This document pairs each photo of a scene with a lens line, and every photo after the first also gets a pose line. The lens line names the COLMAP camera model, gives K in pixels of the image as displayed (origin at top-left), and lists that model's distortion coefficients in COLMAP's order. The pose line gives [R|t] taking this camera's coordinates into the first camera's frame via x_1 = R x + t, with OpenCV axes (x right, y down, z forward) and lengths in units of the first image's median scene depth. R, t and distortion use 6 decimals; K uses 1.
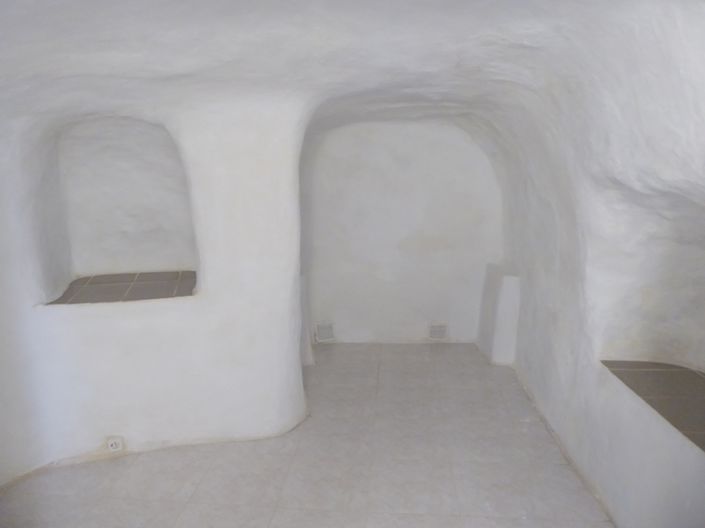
lens RADIAL K [[501.8, 0, 349.2], [0, 501.8, 263.2], [0, 0, 1]] dist [-0.039334, 0.016662]
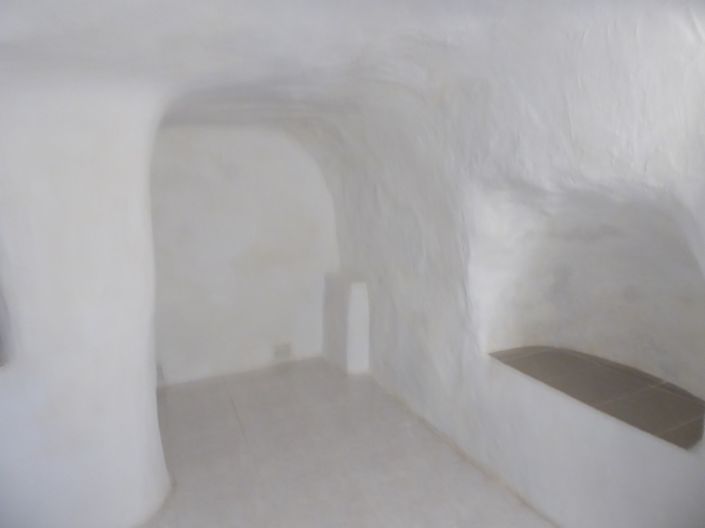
lens RADIAL K [[501.8, 0, 354.1], [0, 501.8, 265.4], [0, 0, 1]] dist [-0.039334, 0.016662]
pose [[0.885137, -0.104130, 0.453530, -0.204695], [0.111575, 0.993702, 0.010395, -0.032838], [-0.451756, 0.041402, 0.891181, 0.181139]]
